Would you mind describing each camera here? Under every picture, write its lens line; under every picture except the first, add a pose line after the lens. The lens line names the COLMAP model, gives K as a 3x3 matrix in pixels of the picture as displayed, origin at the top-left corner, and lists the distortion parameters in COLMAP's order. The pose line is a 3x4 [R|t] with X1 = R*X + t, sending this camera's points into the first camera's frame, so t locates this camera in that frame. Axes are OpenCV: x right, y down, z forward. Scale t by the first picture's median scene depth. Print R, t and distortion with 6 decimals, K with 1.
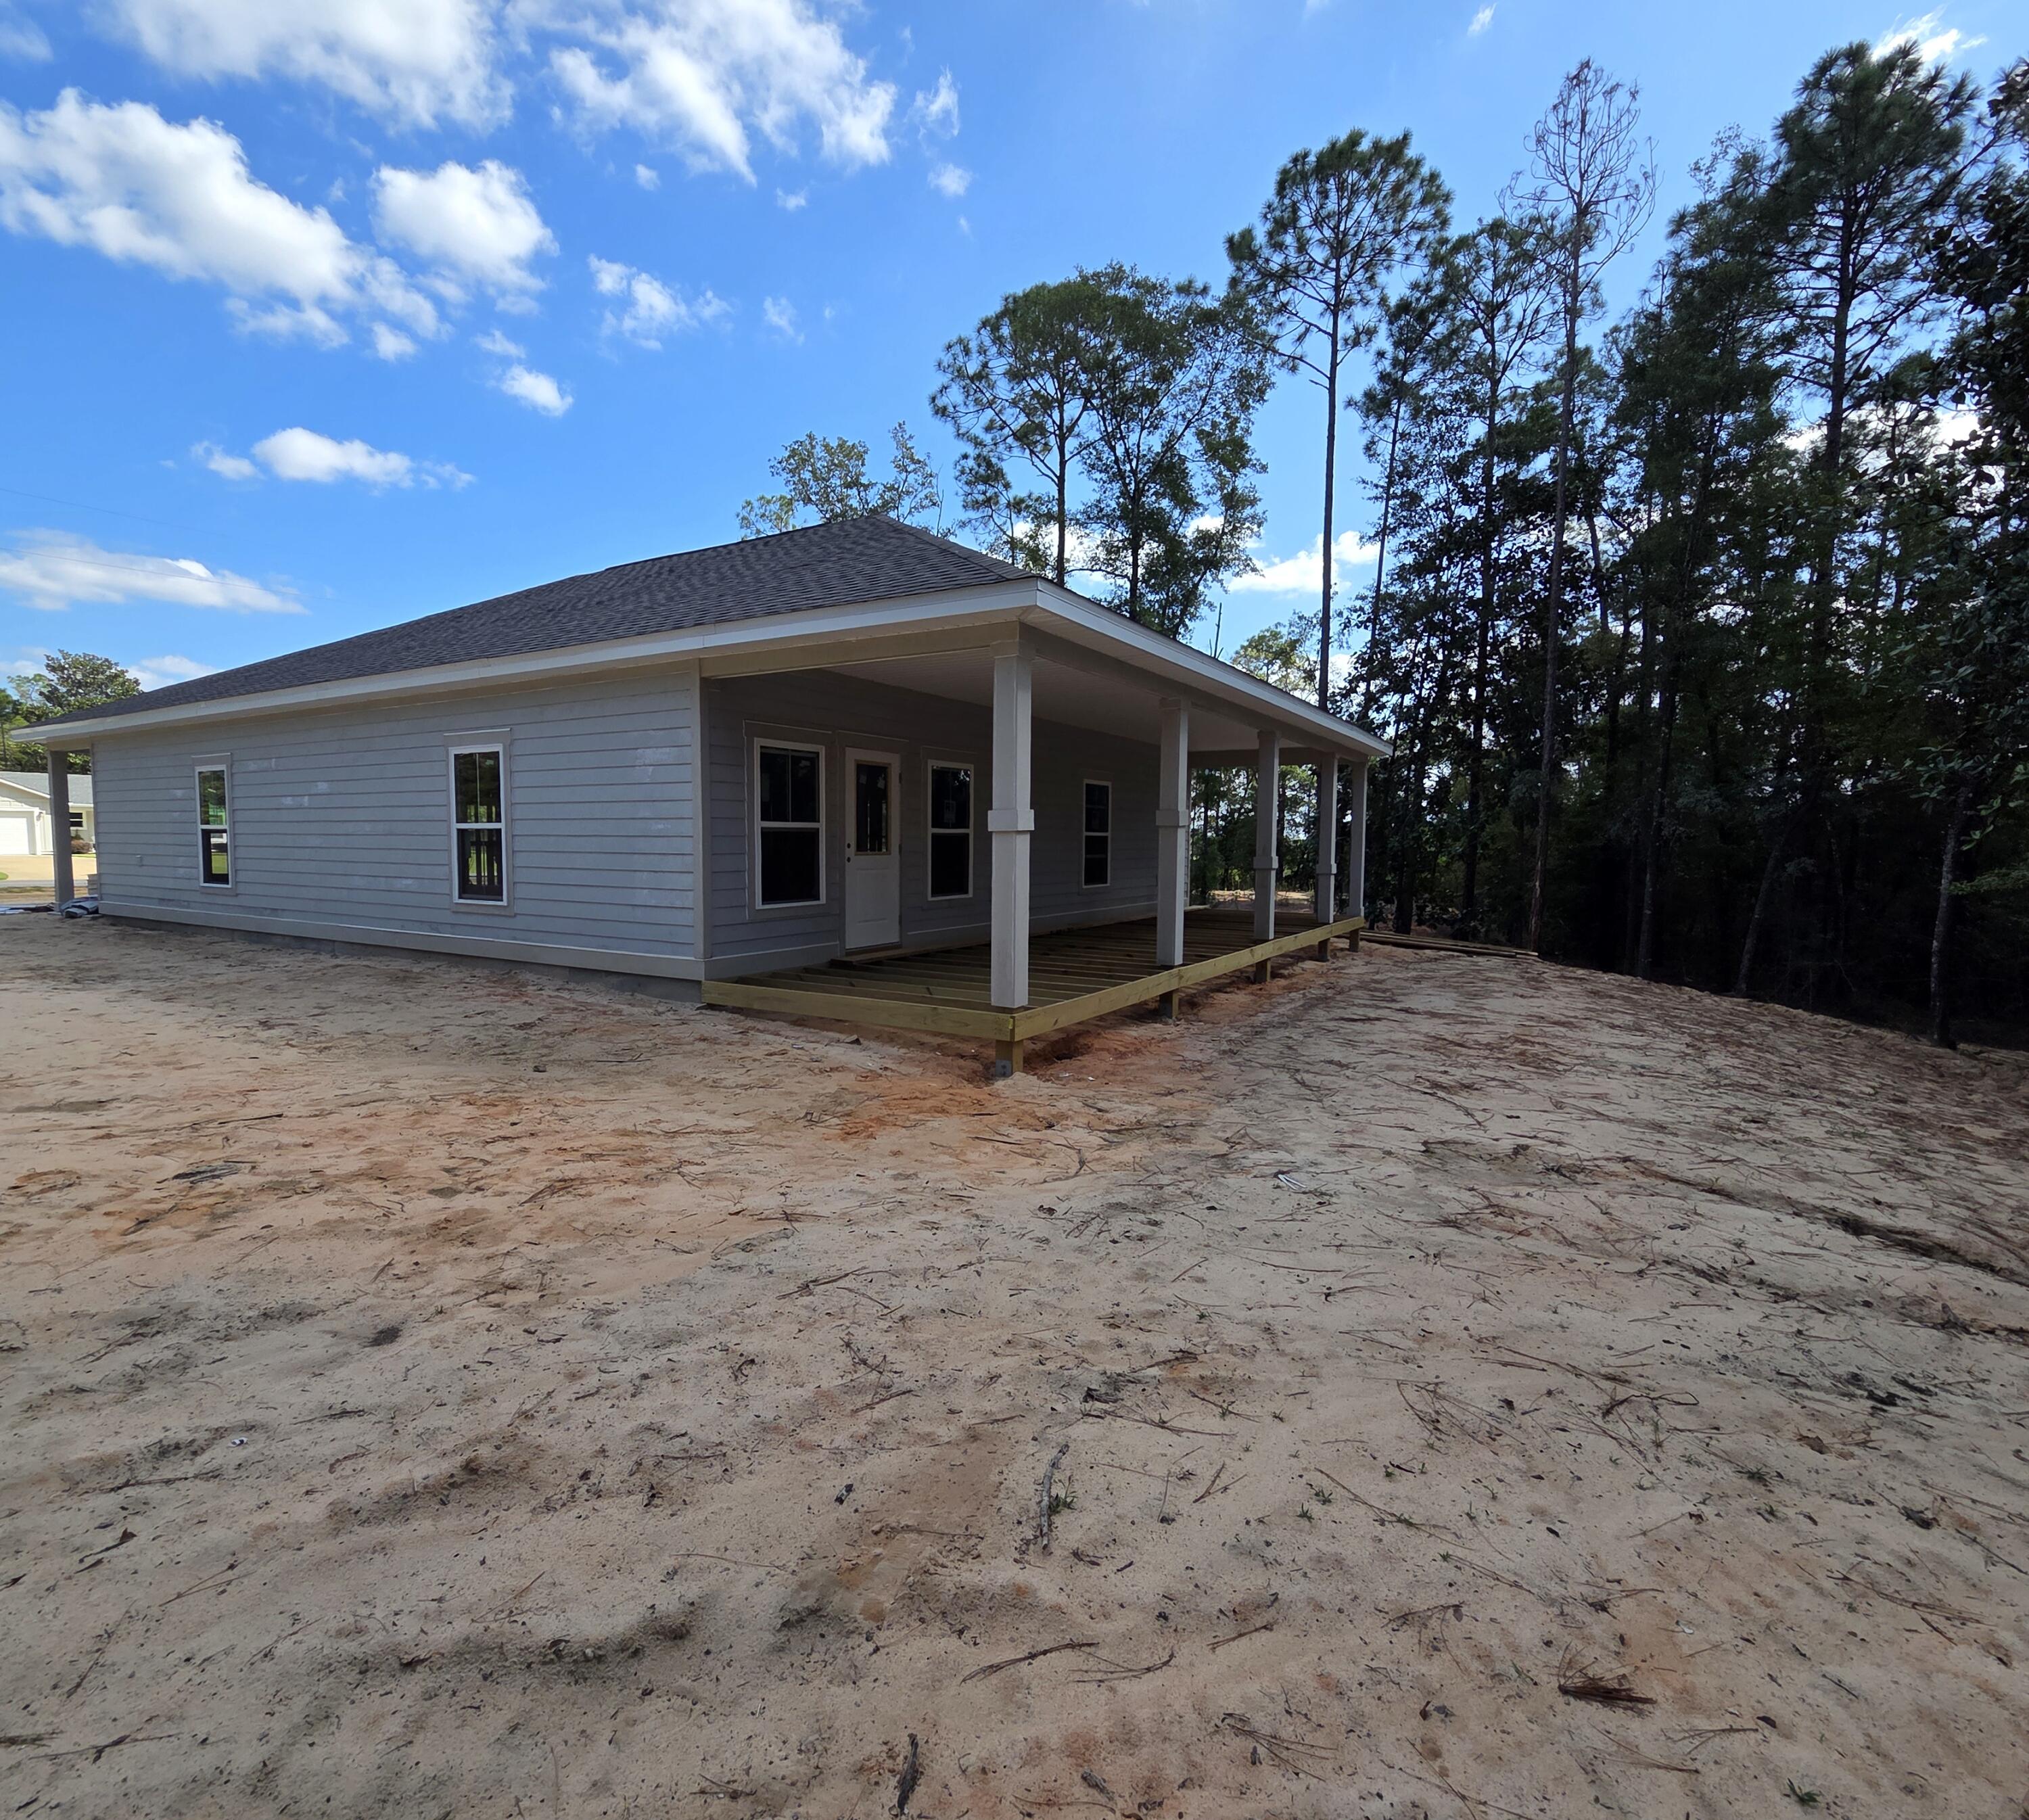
lens RADIAL K [[995.5, 0, 1014.5], [0, 995.5, 910.0], [0, 0, 1]] dist [0.001568, -0.002265]
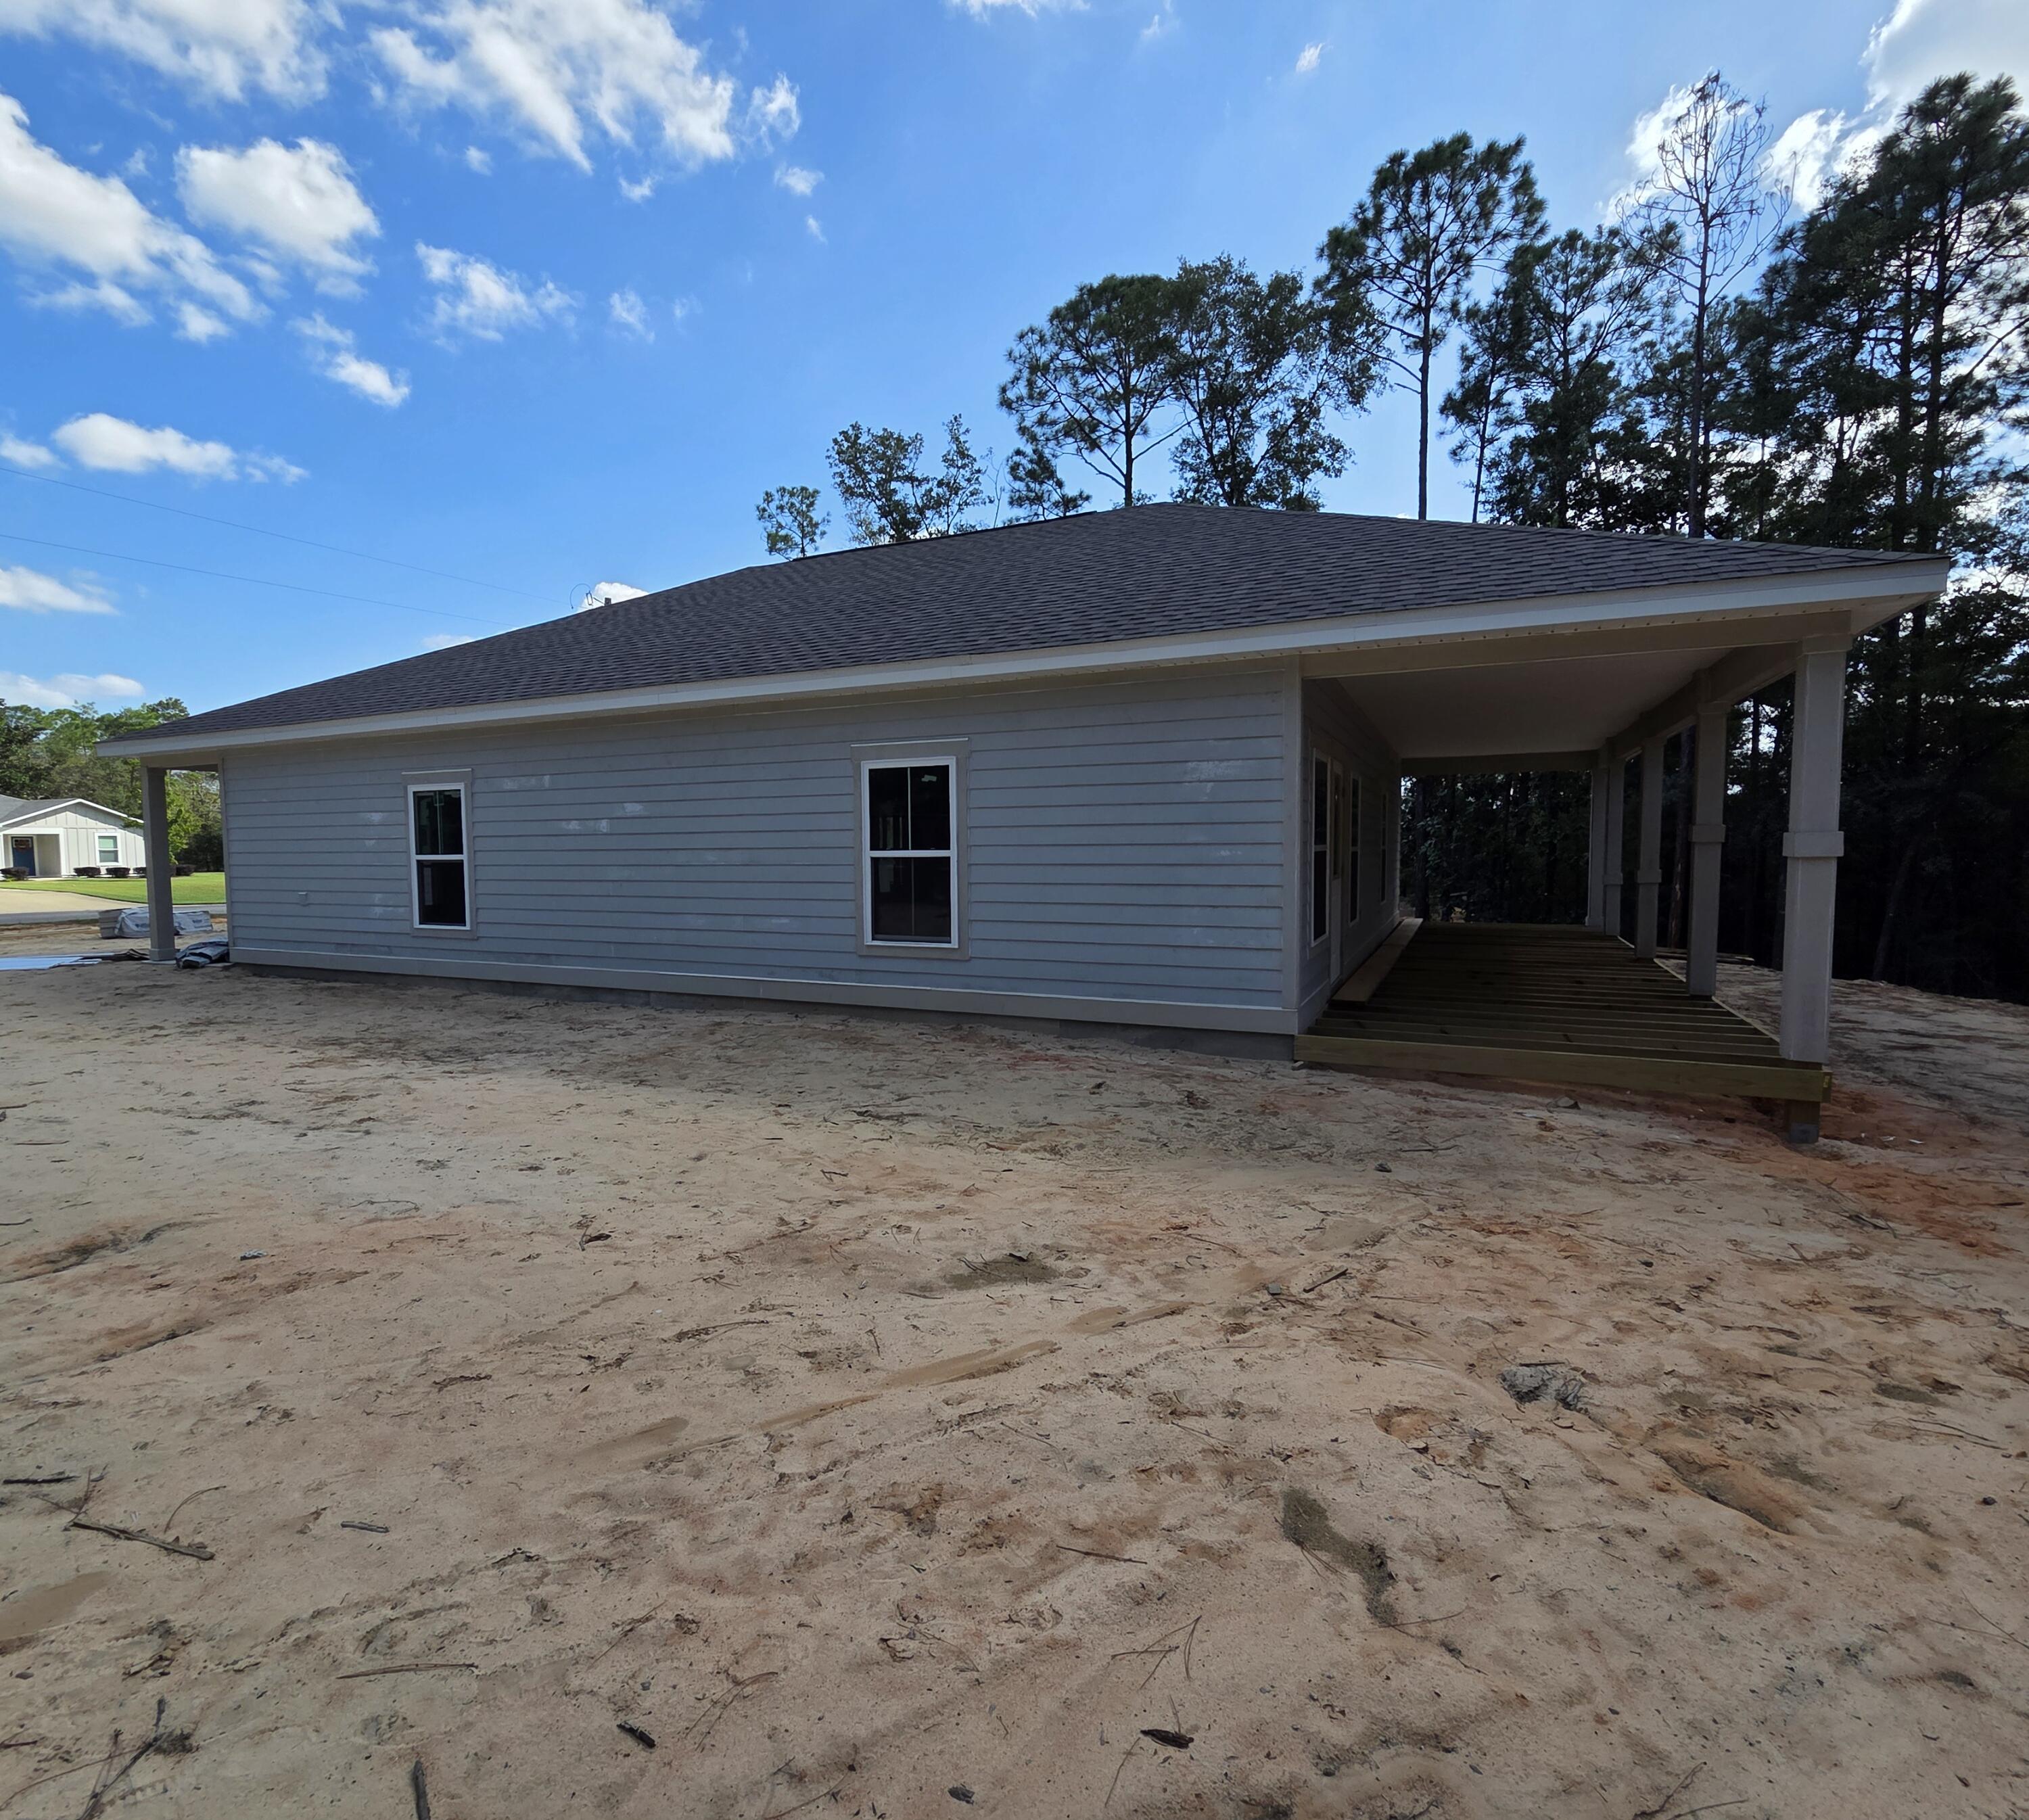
lens RADIAL K [[995.5, 0, 1014.5], [0, 995.5, 910.0], [0, 0, 1]] dist [0.001568, -0.002265]
pose [[0.993886, -0.022805, 0.108034, -0.230430], [0.023360, 0.999720, -0.003874, -0.013517], [-0.107916, 0.006374, 0.994140, 0.065341]]
